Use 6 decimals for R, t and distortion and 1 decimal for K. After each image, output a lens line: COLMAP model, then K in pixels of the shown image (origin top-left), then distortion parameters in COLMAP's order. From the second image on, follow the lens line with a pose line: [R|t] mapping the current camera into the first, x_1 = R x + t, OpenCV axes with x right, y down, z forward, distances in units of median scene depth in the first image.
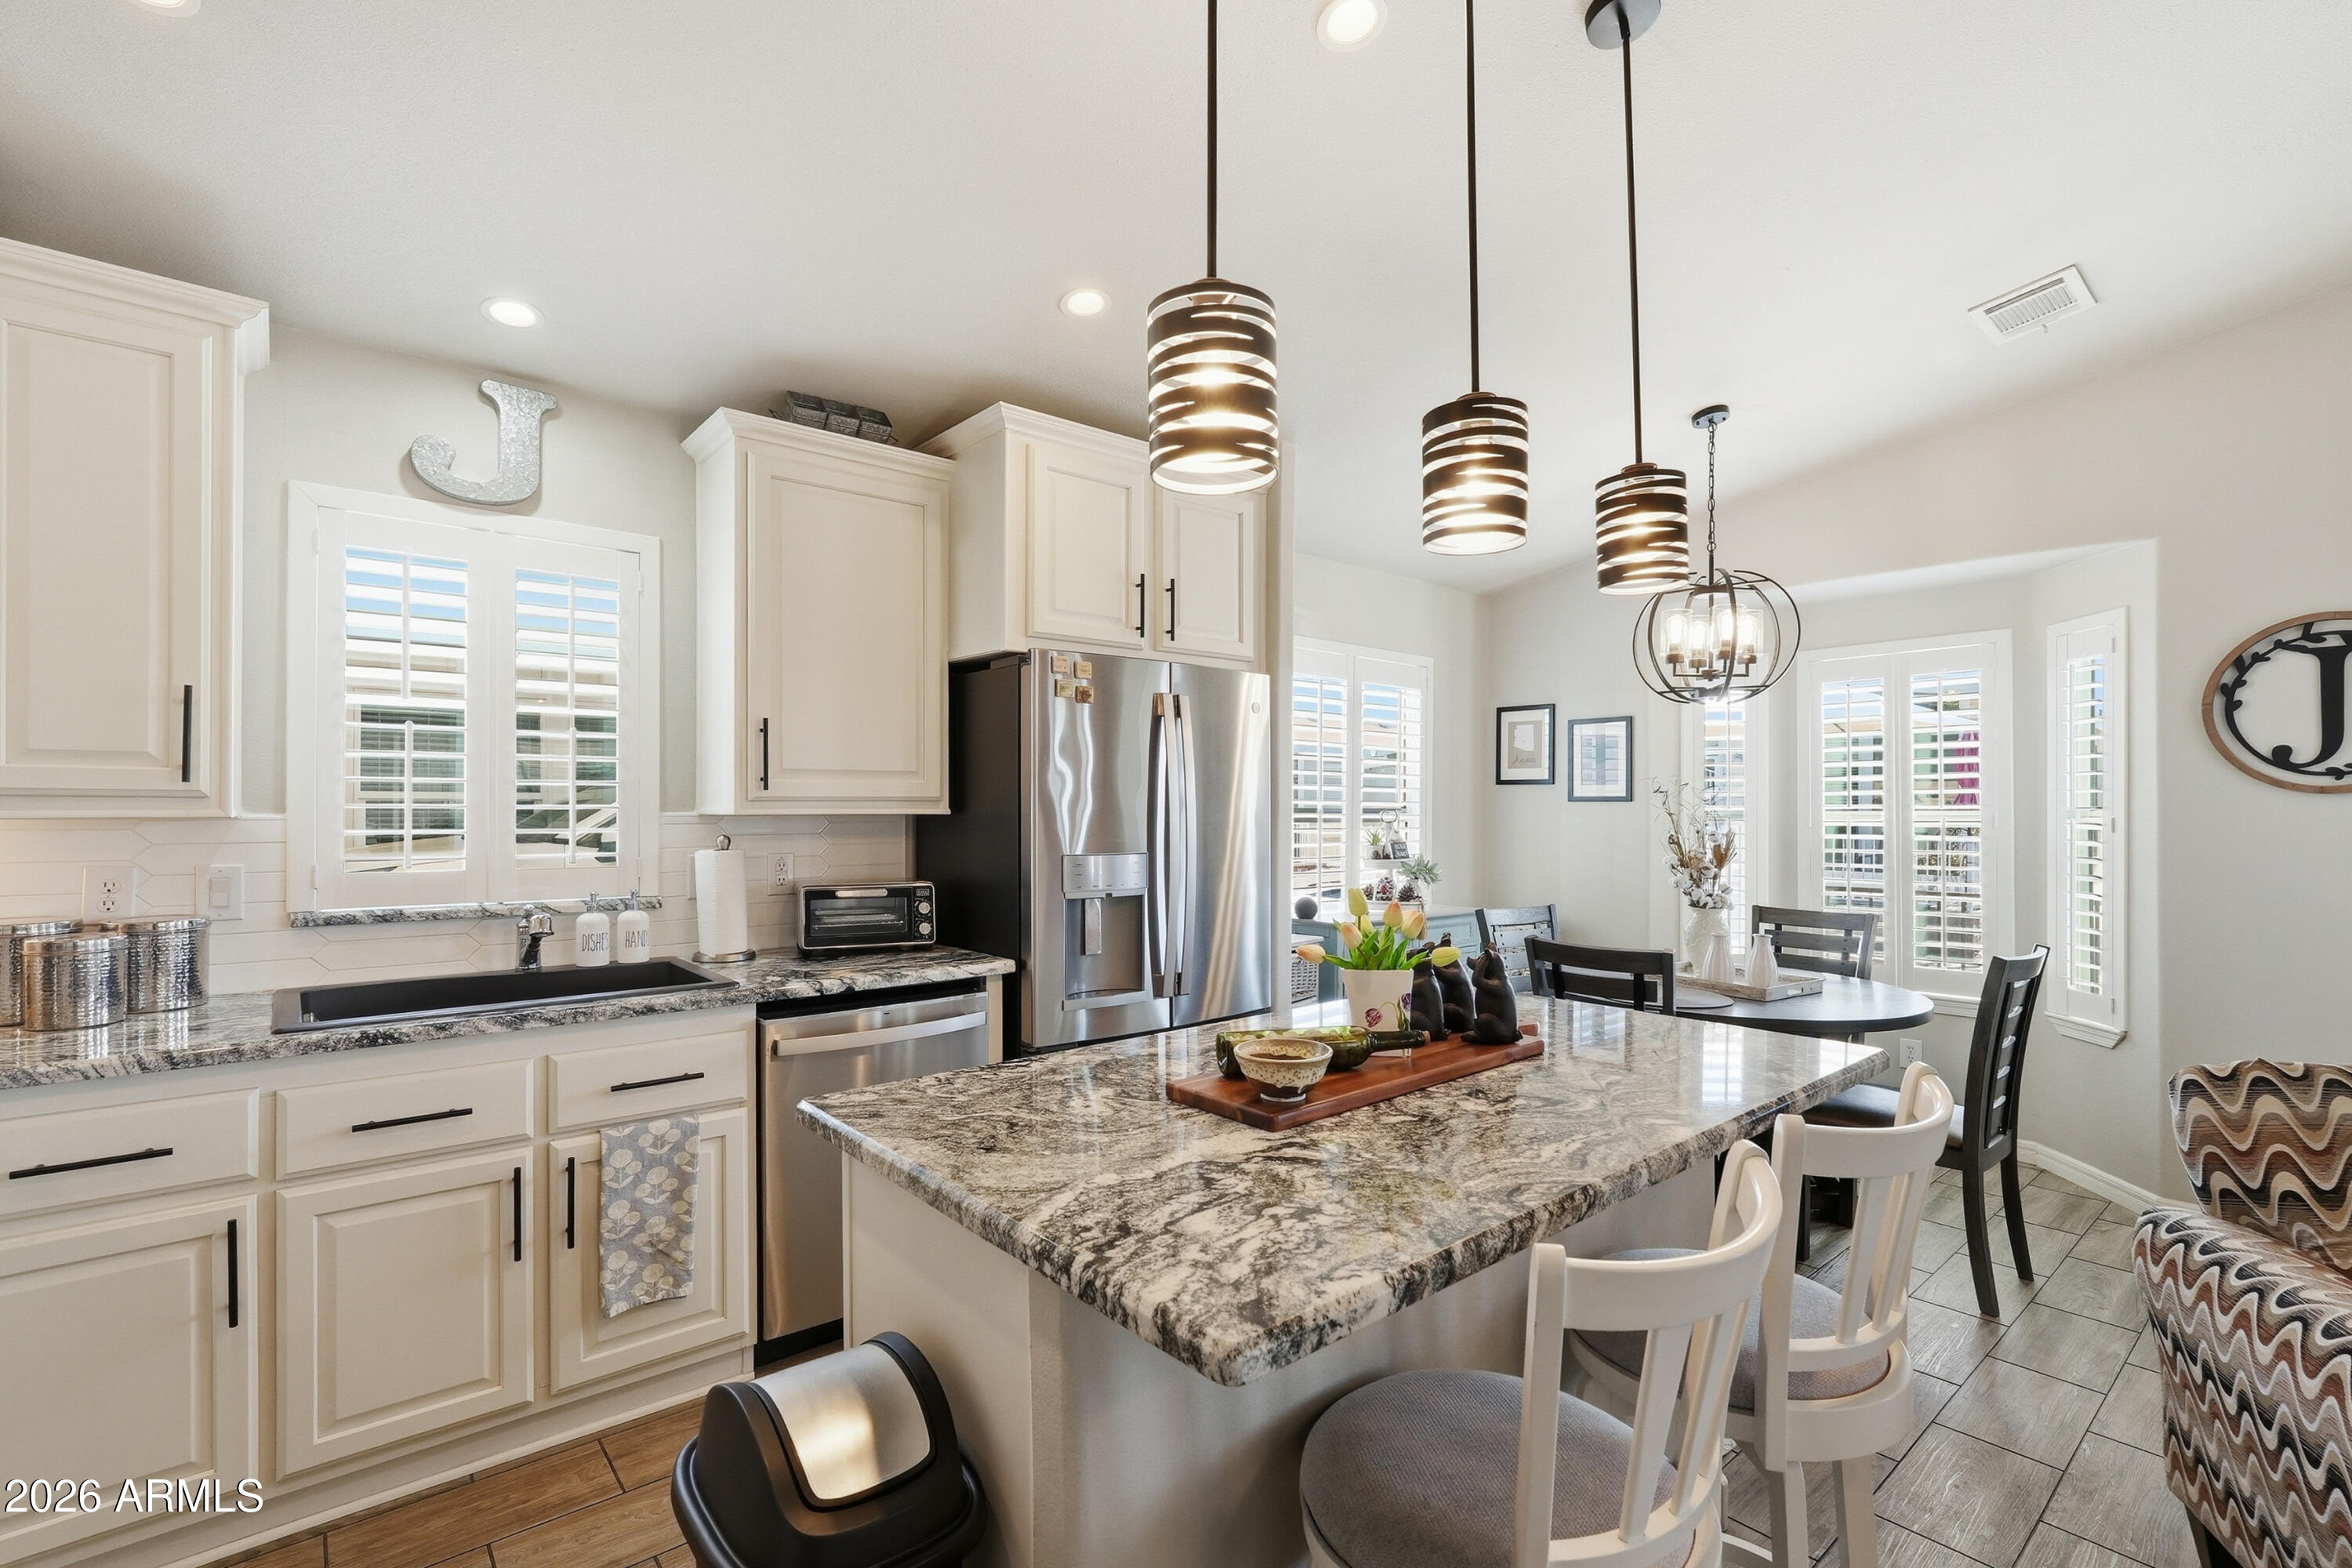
lens RADIAL K [[1047.2, 0, 1176.2], [0, 1047.2, 804.6], [0, 0, 1]] dist [0.000777, 0.000016]
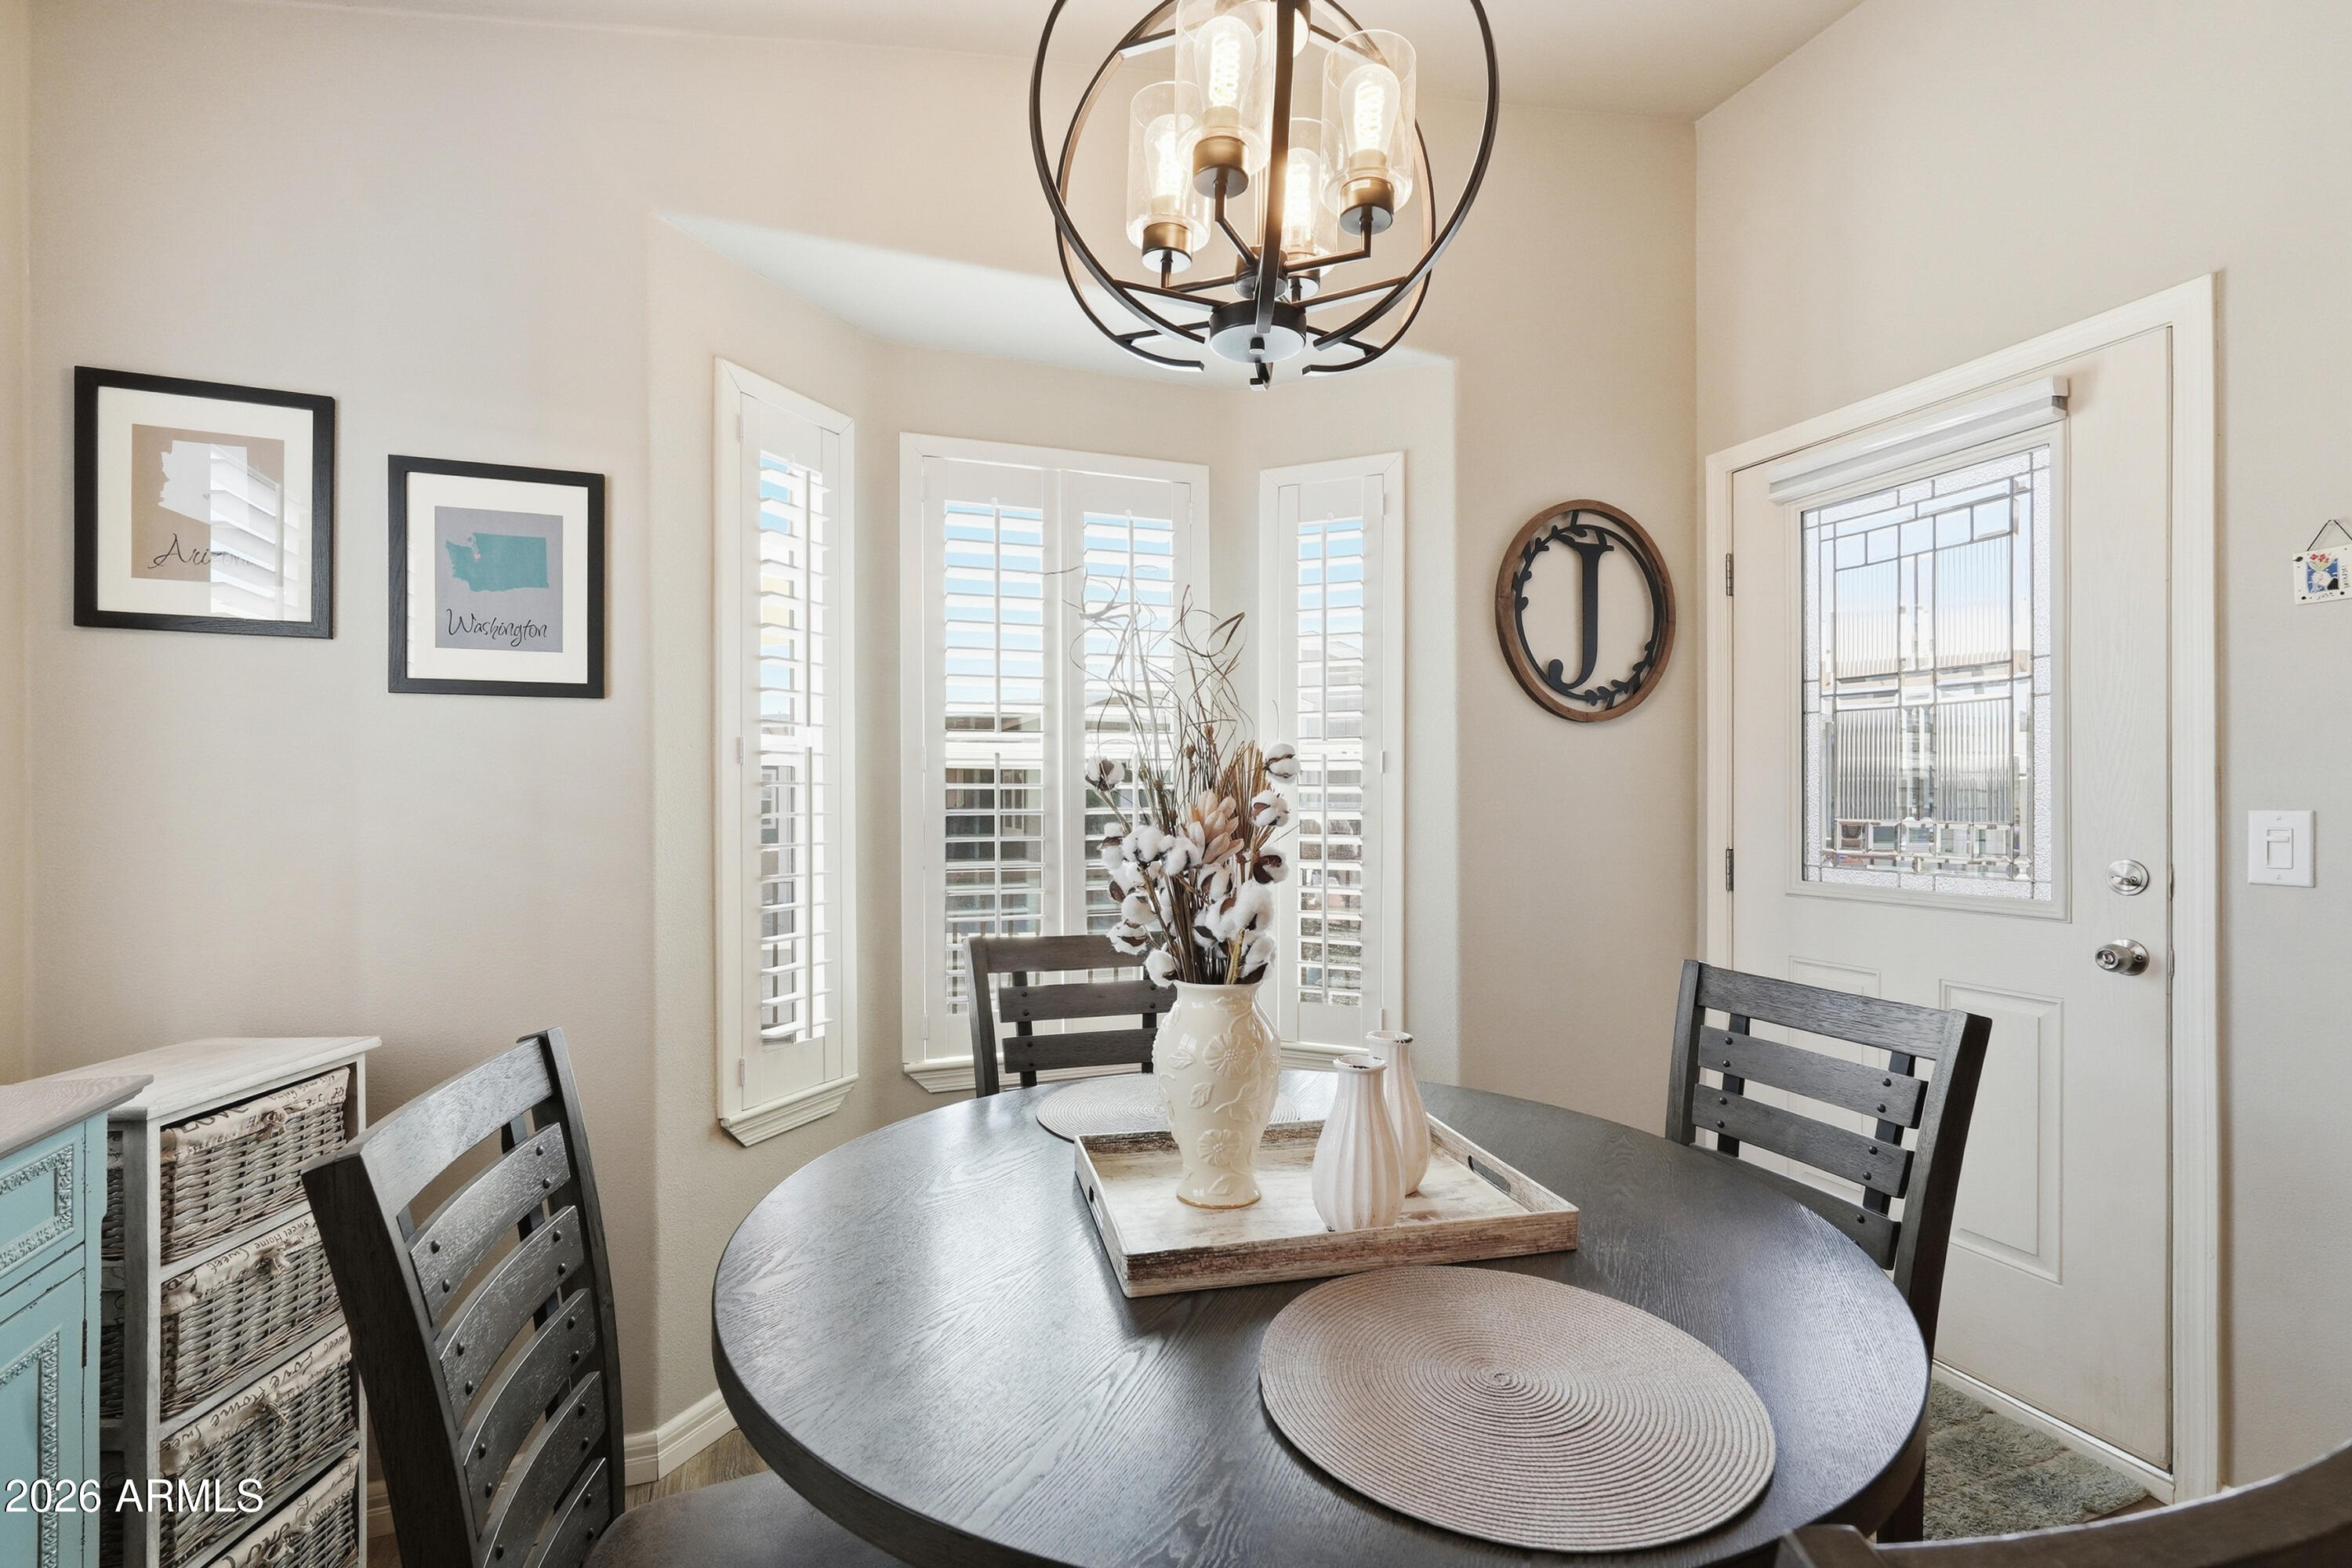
lens RADIAL K [[1047.2, 0, 1176.8], [0, 1047.2, 787.8], [0, 0, 1]] dist [0.000777, 0.000016]
pose [[0.324902, -0.001074, 0.945747, 0.189573], [-0.007881, 0.999962, 0.003843, 0.036053], [-0.945715, -0.008702, 0.324881, 0.916118]]
